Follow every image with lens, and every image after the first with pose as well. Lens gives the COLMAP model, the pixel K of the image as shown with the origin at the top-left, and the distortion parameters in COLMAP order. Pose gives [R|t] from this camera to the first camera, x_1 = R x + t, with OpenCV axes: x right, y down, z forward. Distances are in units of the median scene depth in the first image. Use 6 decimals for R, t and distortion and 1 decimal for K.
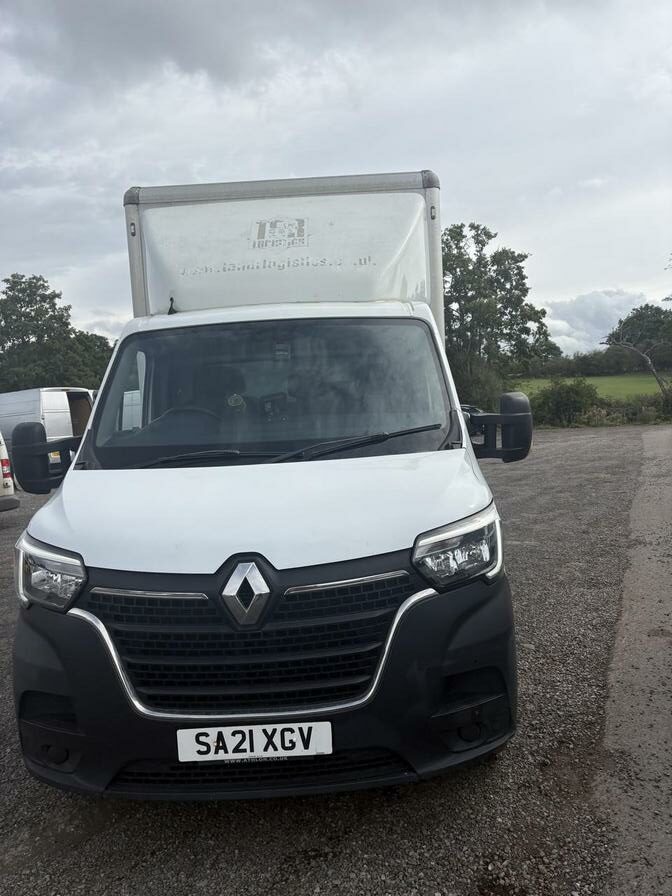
lens RADIAL K [[674.2, 0, 336.0], [0, 674.2, 448.0], [0, 0, 1]] dist [0.007965, -0.006078]
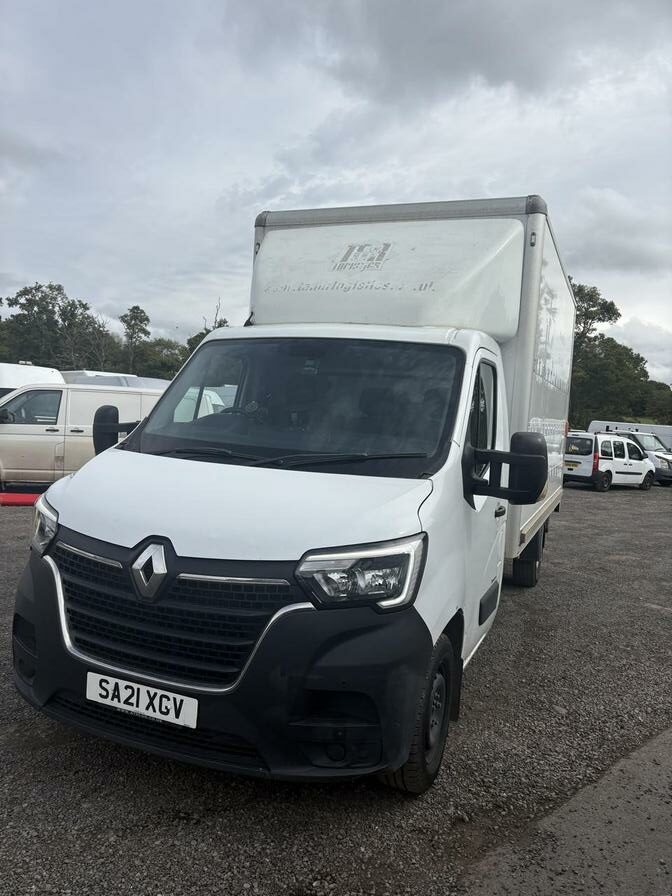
lens RADIAL K [[673.6, 0, 336.0], [0, 673.6, 448.0], [0, 0, 1]] dist [0.035796, -0.044413]
pose [[0.920674, 0.134959, -0.366258, 0.531063], [-0.141023, 0.989953, 0.010283, -0.046988], [0.363966, 0.042184, 0.930456, 0.025364]]
